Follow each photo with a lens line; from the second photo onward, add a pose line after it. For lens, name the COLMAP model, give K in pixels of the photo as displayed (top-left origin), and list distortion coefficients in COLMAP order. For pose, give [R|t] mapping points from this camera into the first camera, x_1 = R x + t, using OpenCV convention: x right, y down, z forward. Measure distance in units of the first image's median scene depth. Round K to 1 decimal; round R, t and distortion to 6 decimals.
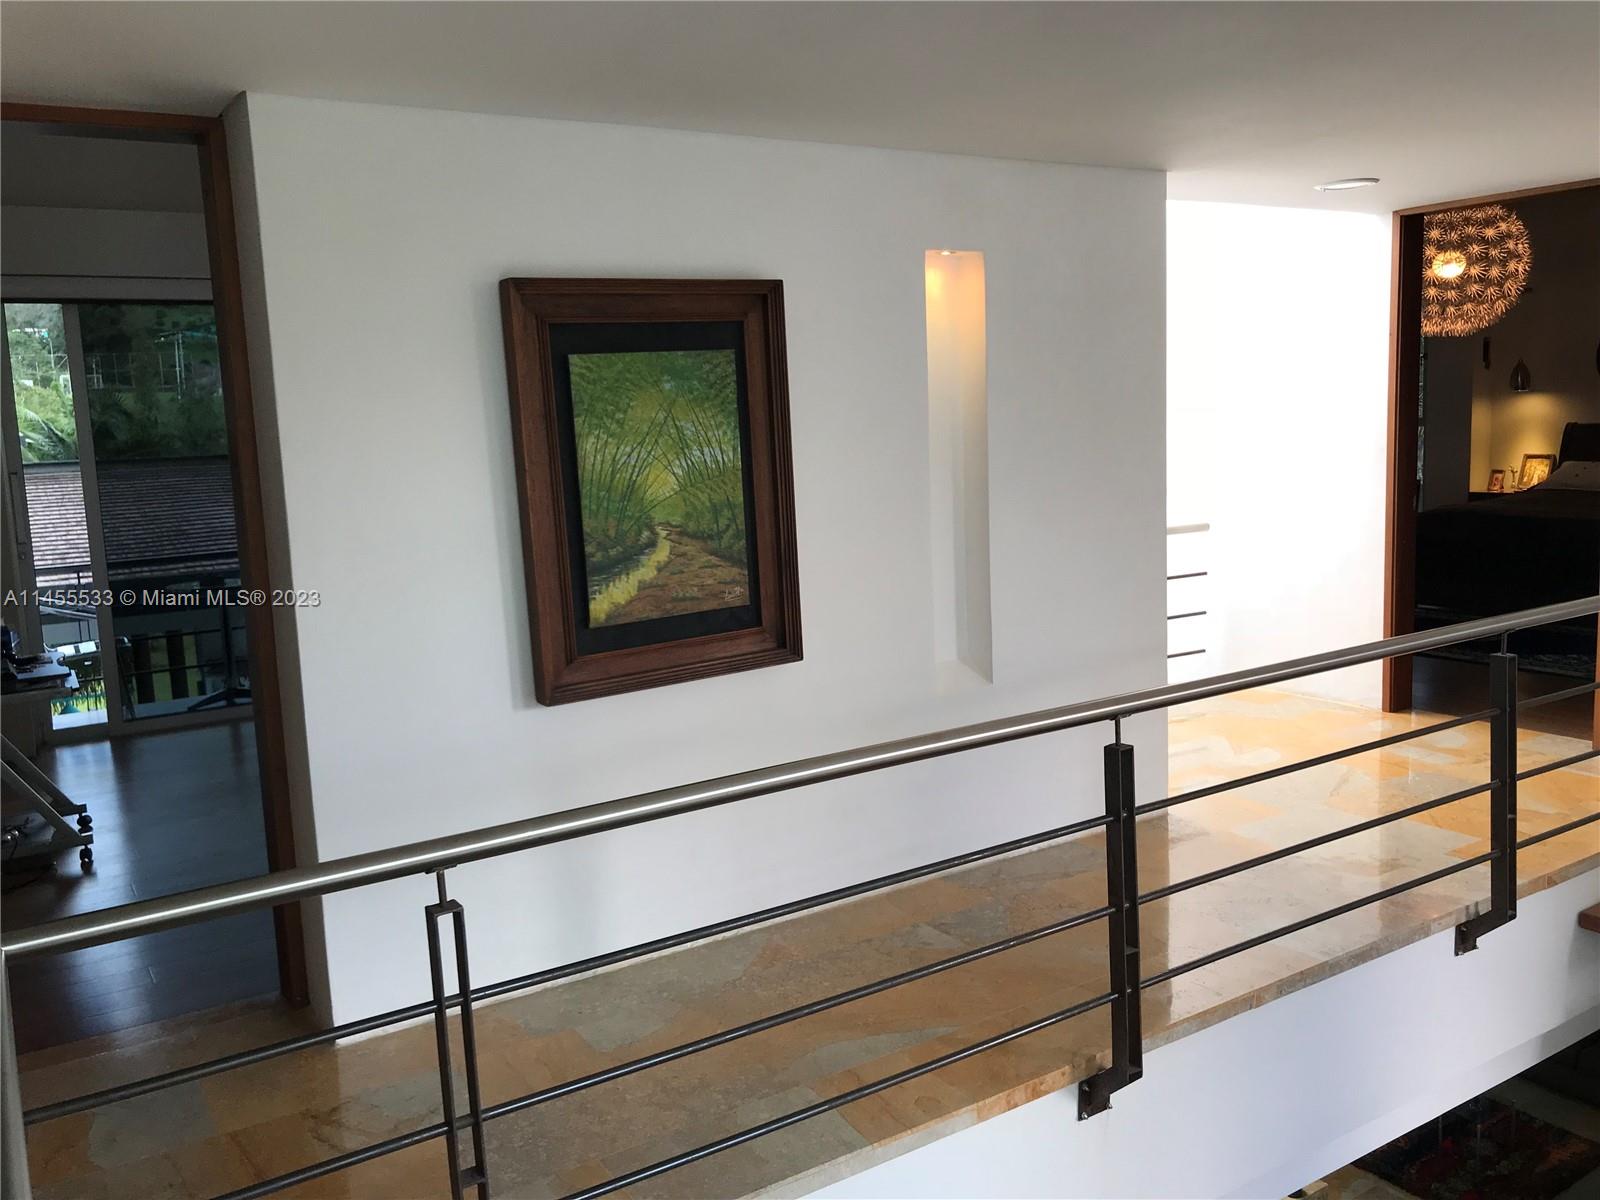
lens RADIAL K [[1311.2, 0, 806.9], [0, 1311.2, 597.3], [0, 0, 1]] dist [0.058234, -0.077163]
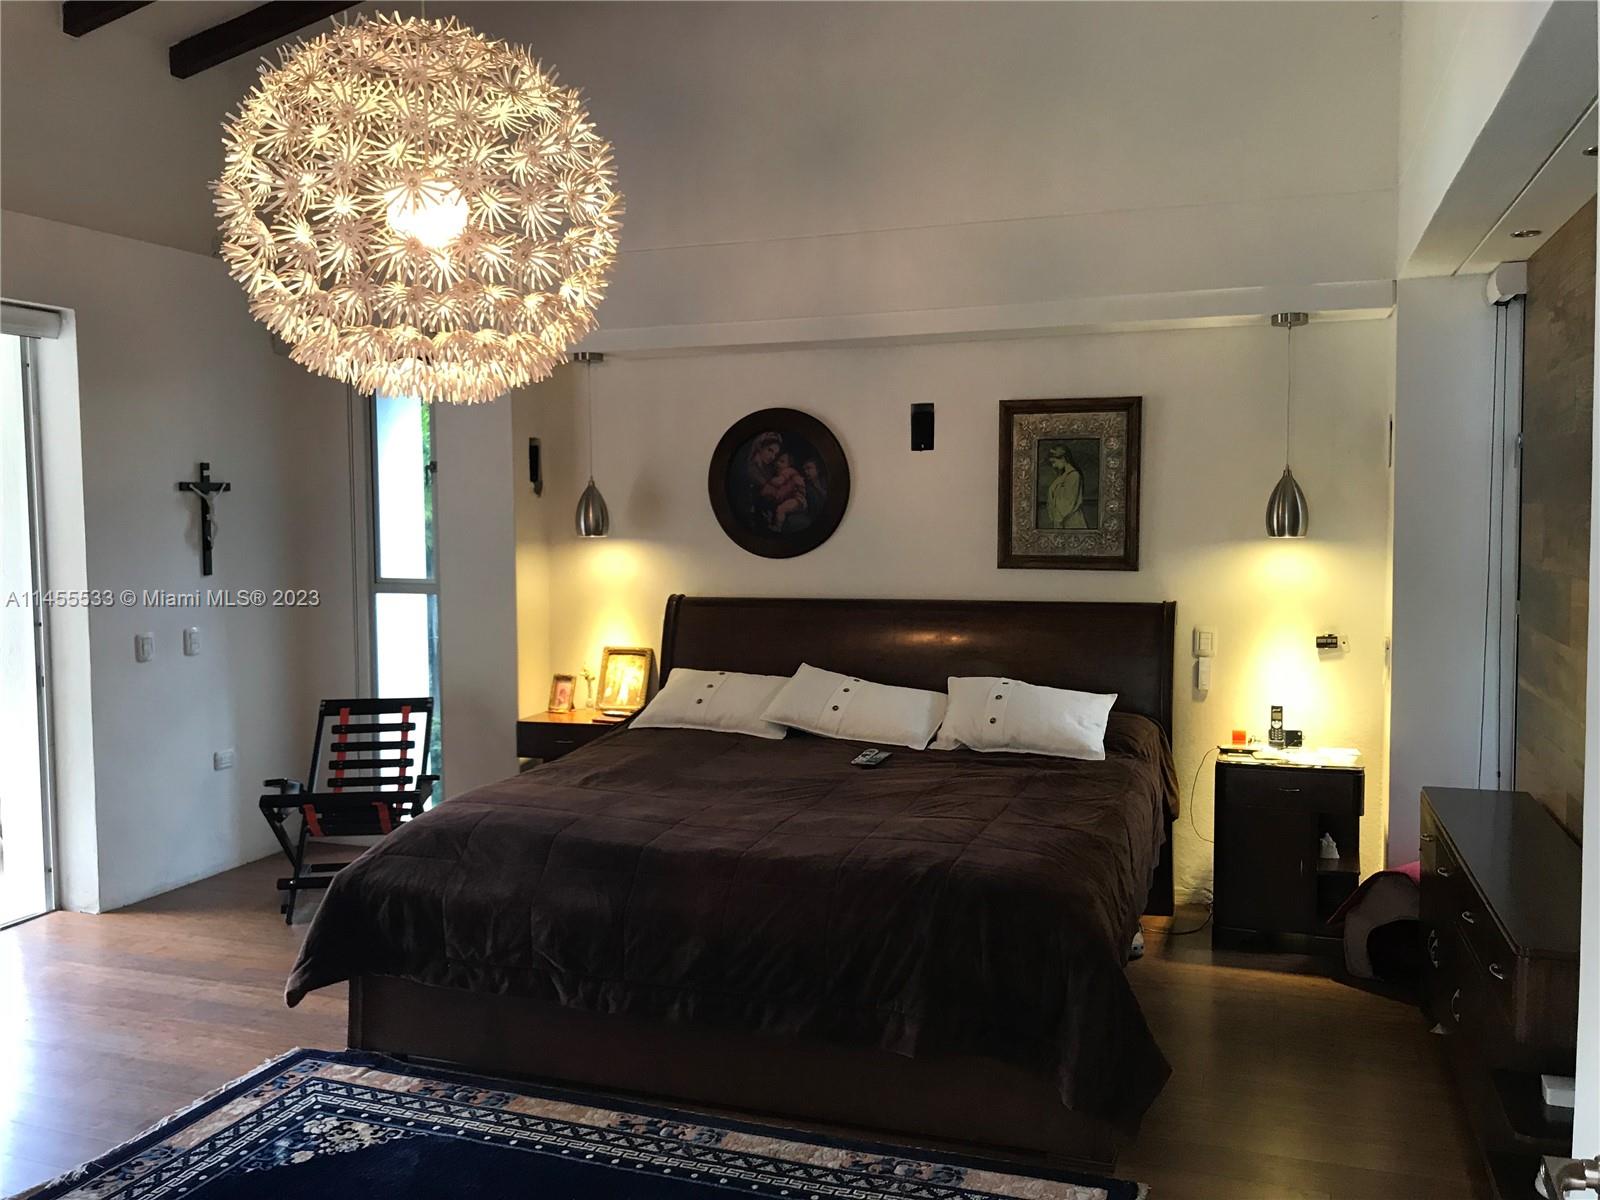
lens RADIAL K [[1311.2, 0, 803.1], [0, 1311.2, 596.1], [0, 0, 1]] dist [0.058234, -0.077163]
pose [[0.787400, -0.004489, 0.616426, 0.268867], [0.060279, 0.995742, -0.069747, -0.087534], [-0.613488, 0.092077, 0.784317, 0.518029]]
